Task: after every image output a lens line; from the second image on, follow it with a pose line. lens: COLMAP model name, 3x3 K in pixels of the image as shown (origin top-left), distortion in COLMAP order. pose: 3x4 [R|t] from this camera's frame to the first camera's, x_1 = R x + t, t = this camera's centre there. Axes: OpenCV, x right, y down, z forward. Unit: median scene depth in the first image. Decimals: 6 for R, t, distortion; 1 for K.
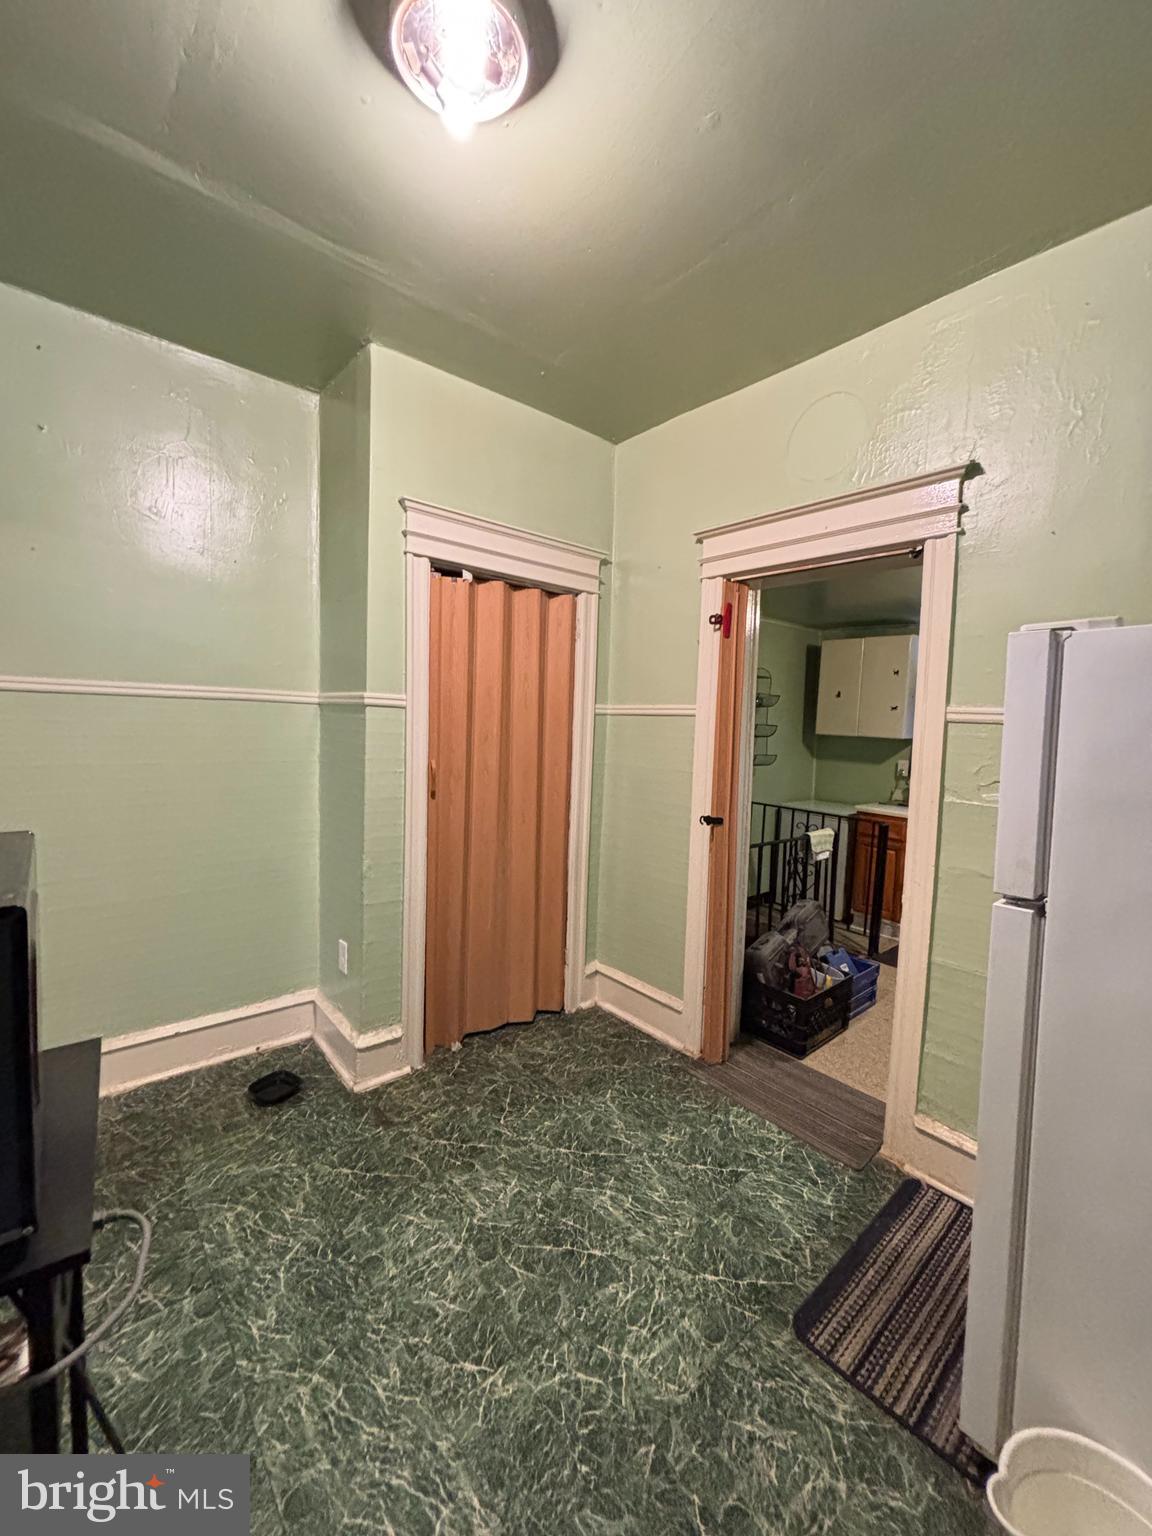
lens RADIAL K [[618.6, 0, 578.3], [0, 618.6, 764.3], [0, 0, 1]] dist [-0.000343, 0.000102]
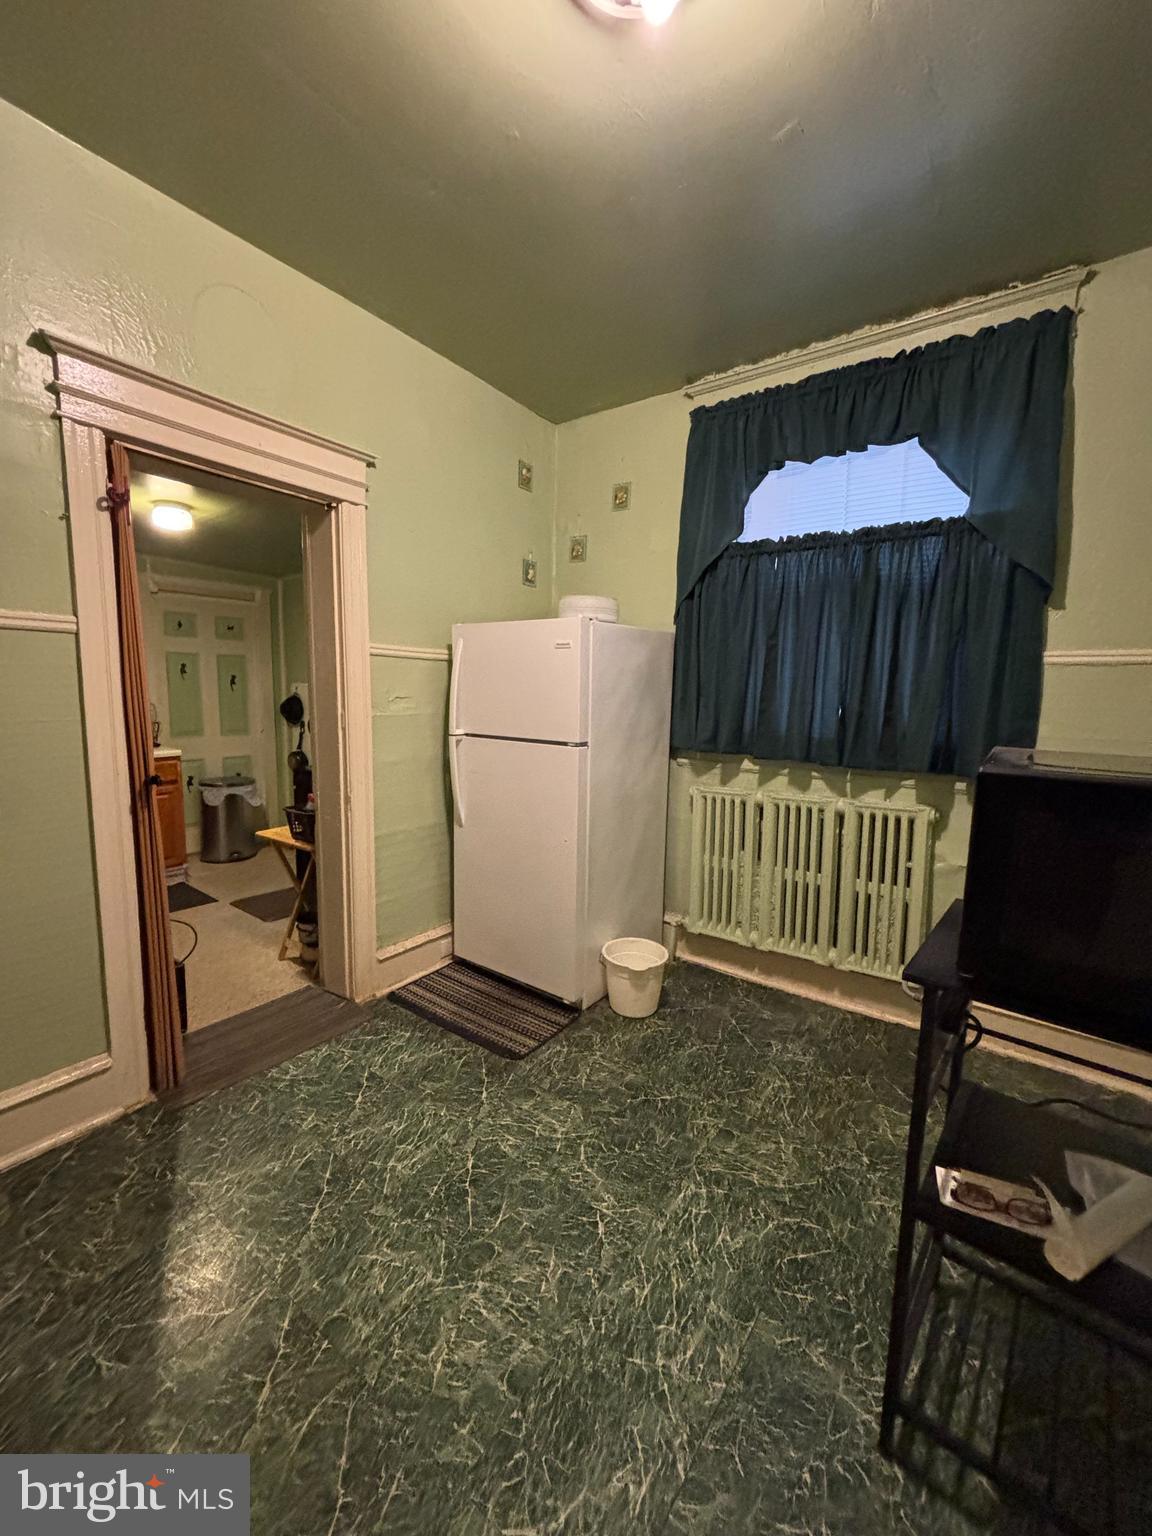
lens RADIAL K [[618.6, 0, 576.5], [0, 618.6, 767.3], [0, 0, 1]] dist [-0.000343, 0.000102]
pose [[-0.230713, -0.157618, 0.960171, -0.907222], [0.032130, 0.985020, 0.169418, -0.049508], [-0.972491, 0.069937, -0.222193, 0.995372]]
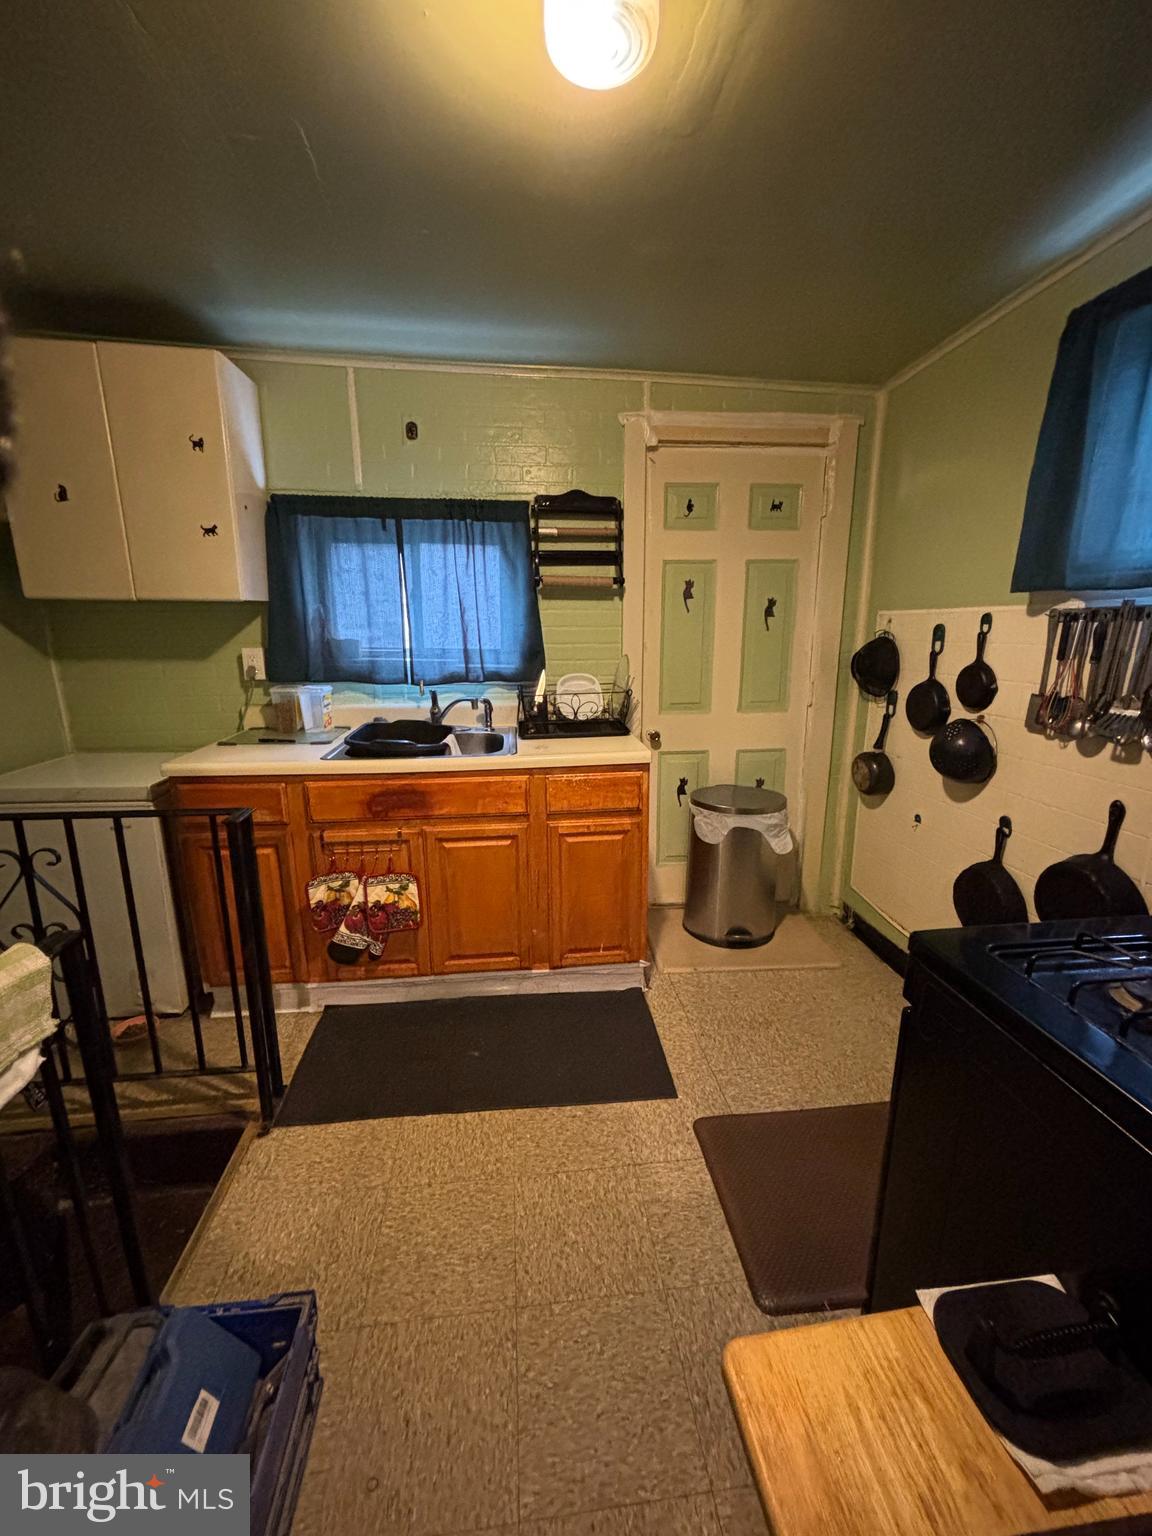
lens RADIAL K [[618.6, 0, 578.1], [0, 618.6, 762.1], [0, 0, 1]] dist [-0.000343, 0.000102]
pose [[0.555240, -0.222461, 0.801386, 0.706010], [0.077379, 0.973202, 0.216544, -0.009540], [-0.828083, -0.058223, 0.557574, 1.395582]]
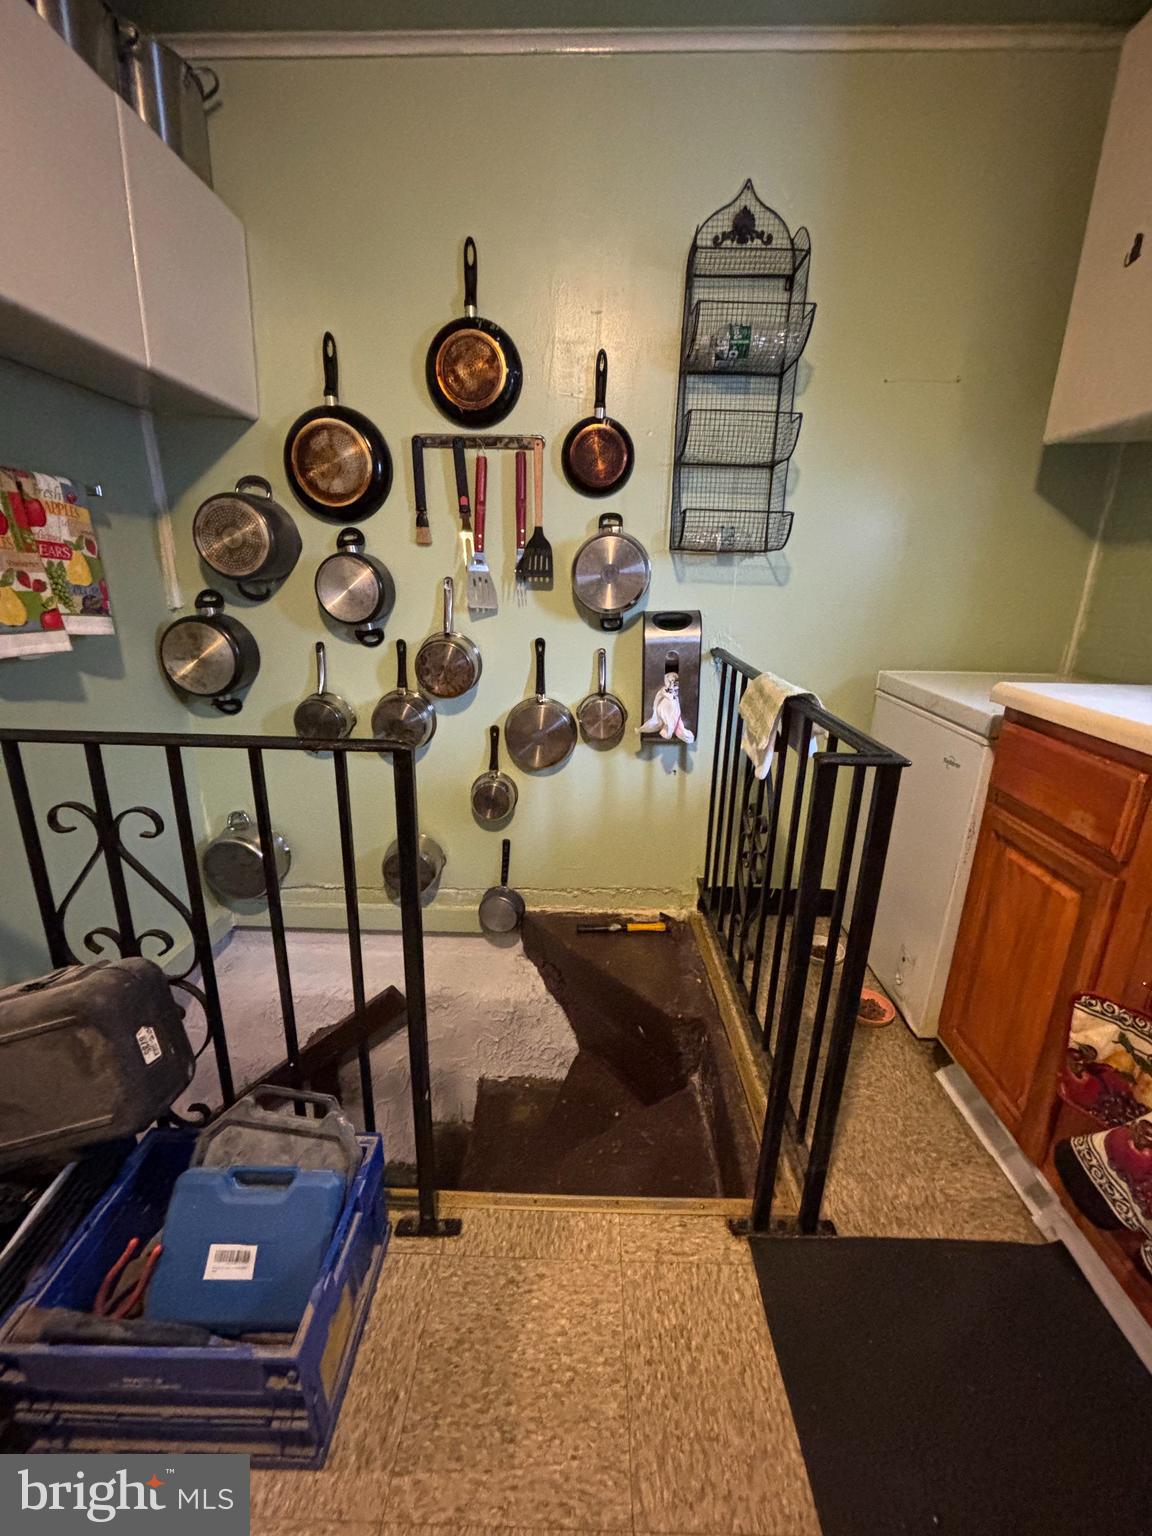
lens RADIAL K [[618.6, 0, 576.2], [0, 618.6, 759.8], [0, 0, 1]] dist [-0.000343, 0.000102]
pose [[0.750546, 0.168481, -0.638979, 1.427153], [-0.031004, 0.974865, 0.220629, 0.158184], [0.660090, -0.145781, 0.736905, 1.908193]]
